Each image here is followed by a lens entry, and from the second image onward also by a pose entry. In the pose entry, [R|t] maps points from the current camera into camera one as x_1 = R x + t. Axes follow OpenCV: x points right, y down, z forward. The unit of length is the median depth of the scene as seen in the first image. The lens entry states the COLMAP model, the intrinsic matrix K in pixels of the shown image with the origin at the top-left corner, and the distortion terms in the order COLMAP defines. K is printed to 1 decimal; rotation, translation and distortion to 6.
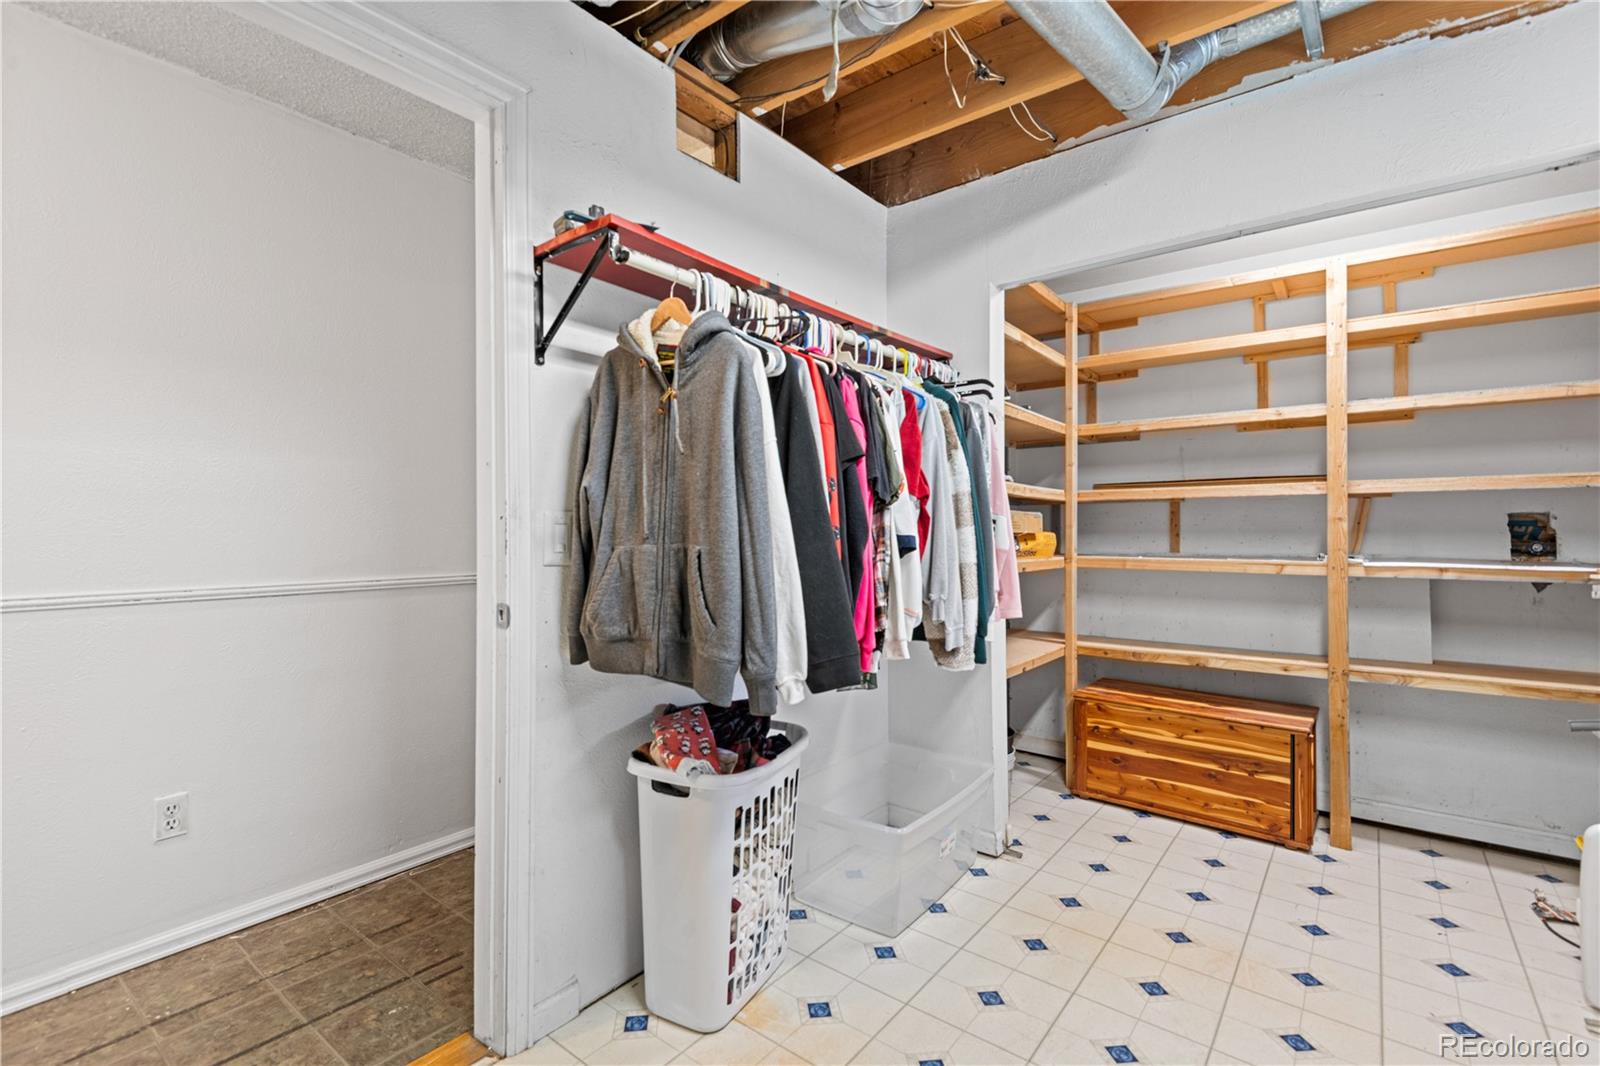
lens RADIAL K [[725.6, 0, 800.1], [0, 725.6, 523.6], [0, 0, 1]] dist [0.015875, -0.001730]
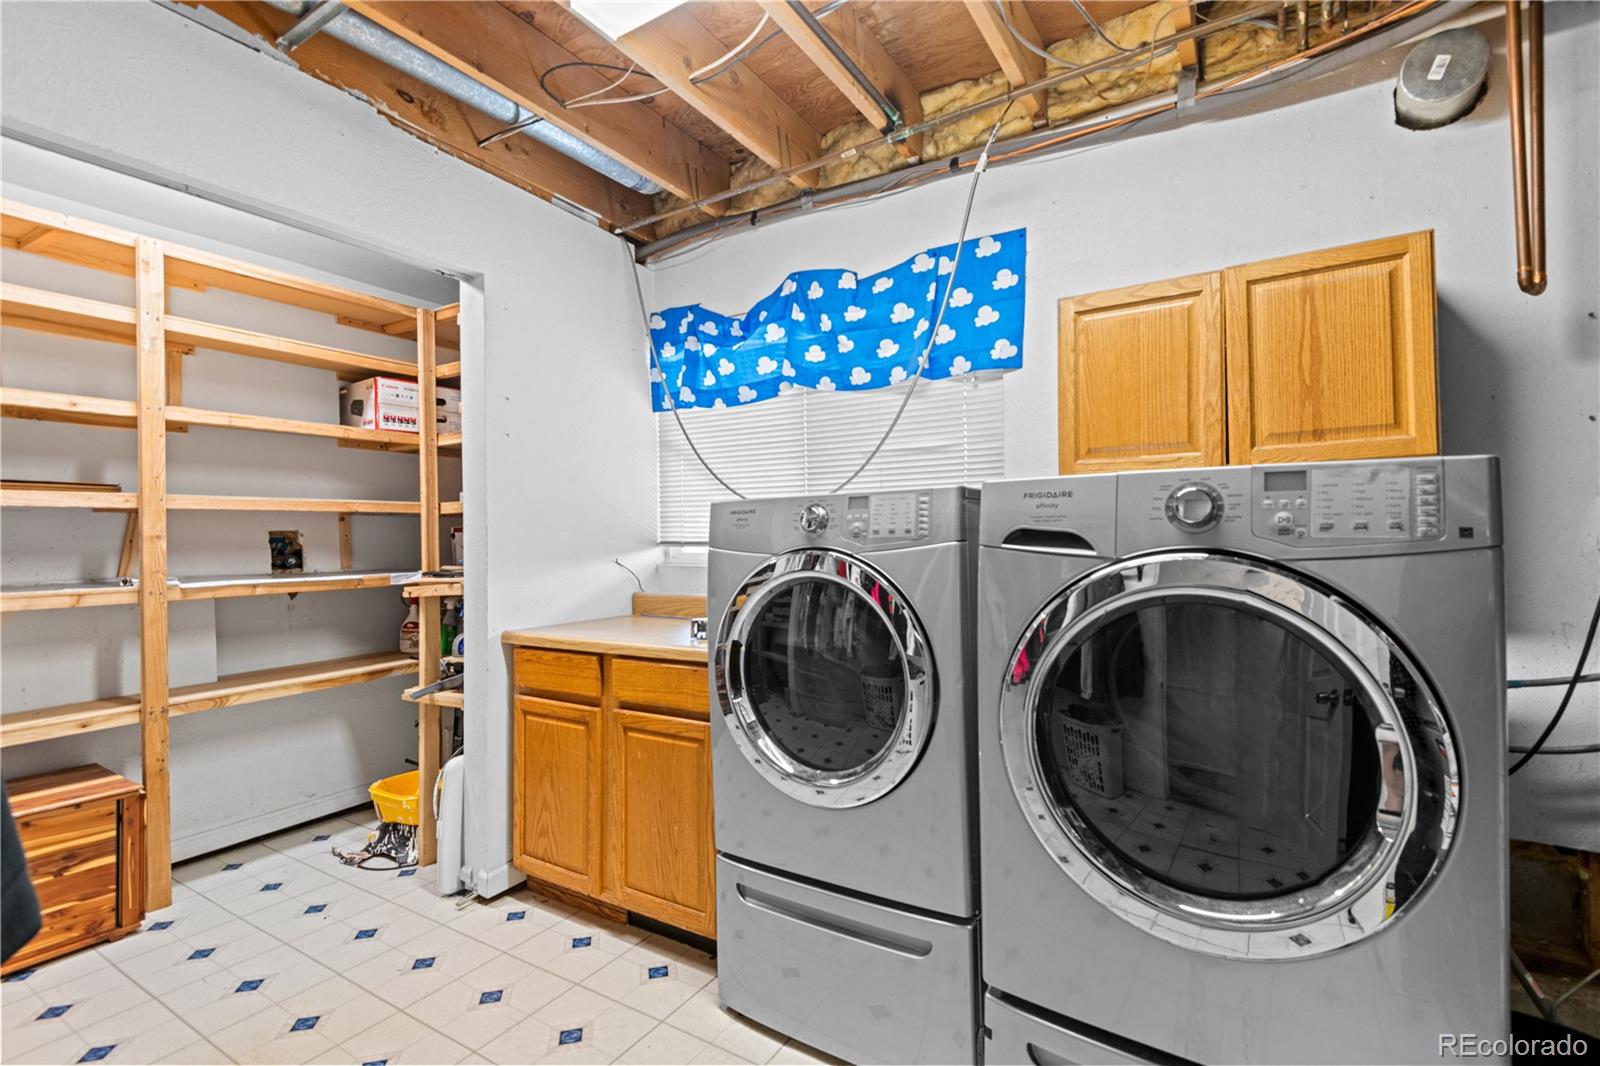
lens RADIAL K [[725.6, 0, 801.5], [0, 725.6, 534.7], [0, 0, 1]] dist [0.015875, -0.001730]
pose [[-0.076148, -0.000551, 0.997096, -0.206557], [0.004693, 0.999989, 0.000911, -0.006420], [-0.997085, 0.004749, -0.076145, 0.291283]]
